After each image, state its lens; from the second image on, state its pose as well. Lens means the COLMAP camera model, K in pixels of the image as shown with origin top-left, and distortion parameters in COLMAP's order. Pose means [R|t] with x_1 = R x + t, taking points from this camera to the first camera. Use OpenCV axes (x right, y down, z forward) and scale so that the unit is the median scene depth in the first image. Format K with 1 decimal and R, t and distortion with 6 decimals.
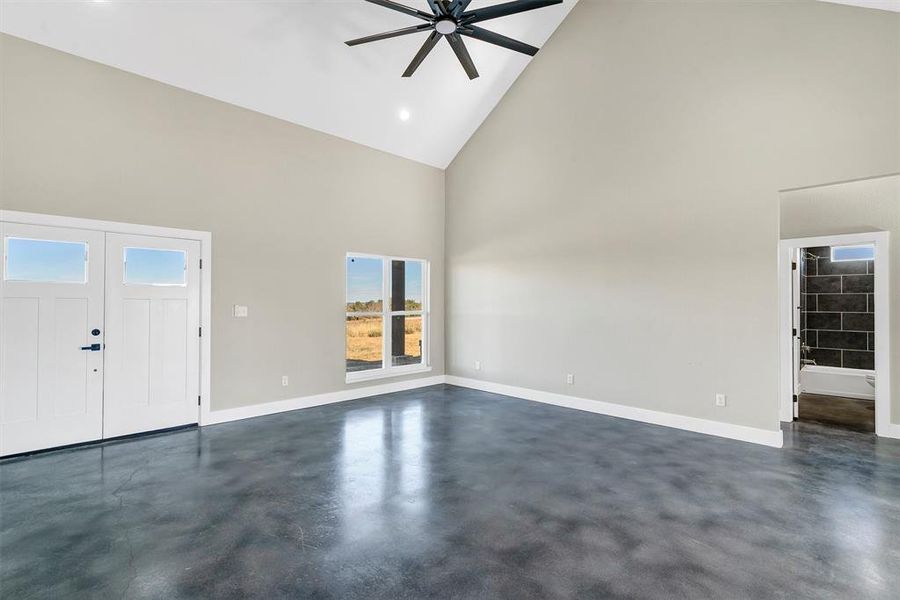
lens RADIAL K [[428.4, 0, 454.5], [0, 428.4, 298.7], [0, 0, 1]] dist [0.001953, 0.000378]
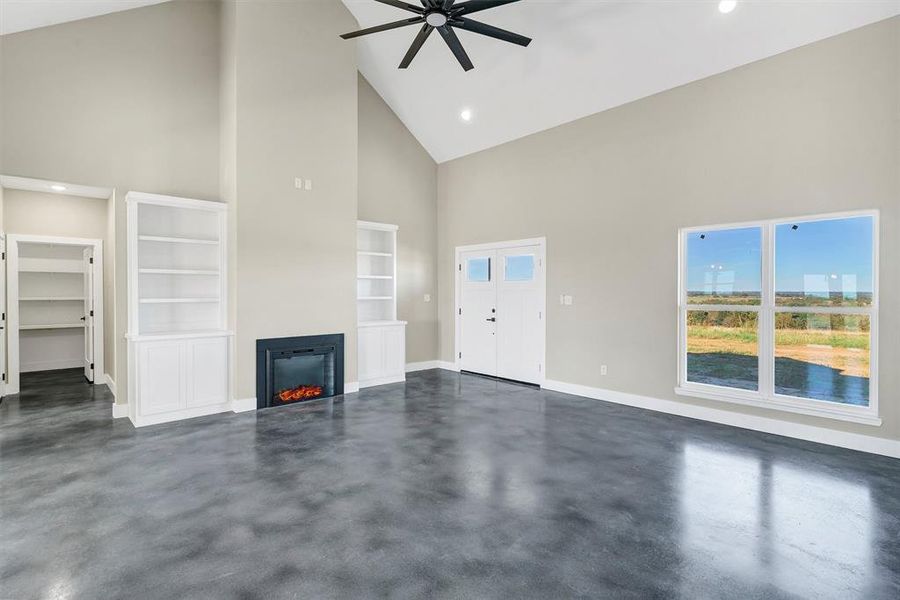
lens RADIAL K [[435.7, 0, 447.5], [0, 435.7, 299.1], [0, 0, 1]] dist [0.000423, 0.000024]
pose [[-0.048539, 0.010876, -0.998762, 0.845671], [0.006830, 0.999921, 0.010557, 0.014361], [0.998798, -0.006309, -0.048610, 0.900110]]
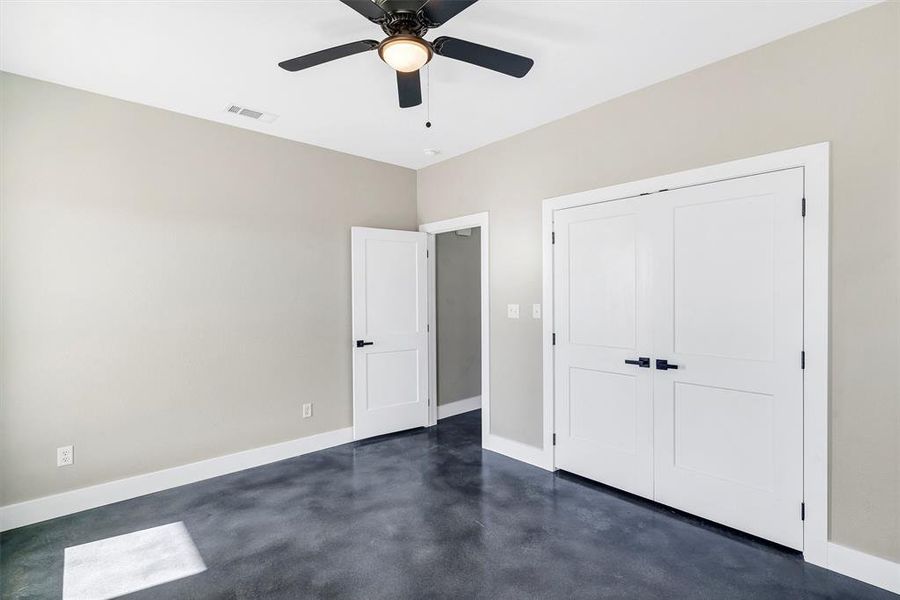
lens RADIAL K [[479.7, 0, 450.0], [0, 479.7, 300.0], [0, 0, 1]] dist [-0.000647, -0.000287]
pose [[-0.113035, -0.003021, -0.993586, -0.025999], [0.005998, 0.999975, -0.003723, 0.012320], [0.993573, -0.006380, -0.113014, 0.771433]]
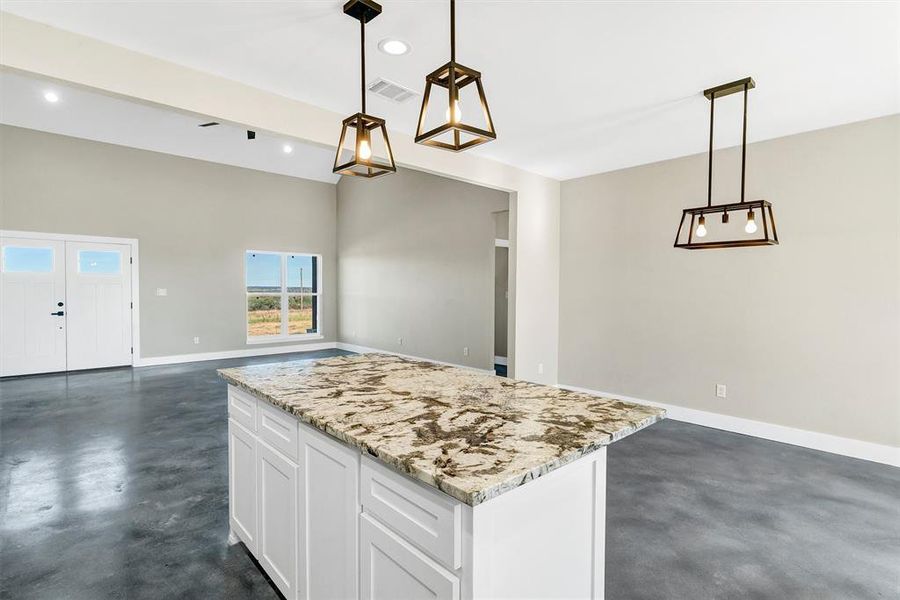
lens RADIAL K [[435.7, 0, 447.5], [0, 435.7, 299.1], [0, 0, 1]] dist [0.000423, 0.000024]
pose [[0.998989, 0.002203, -0.044912, 0.677424], [-0.000724, 0.999458, 0.032904, 0.004054], [0.044960, -0.032839, 0.998449, -0.556714]]
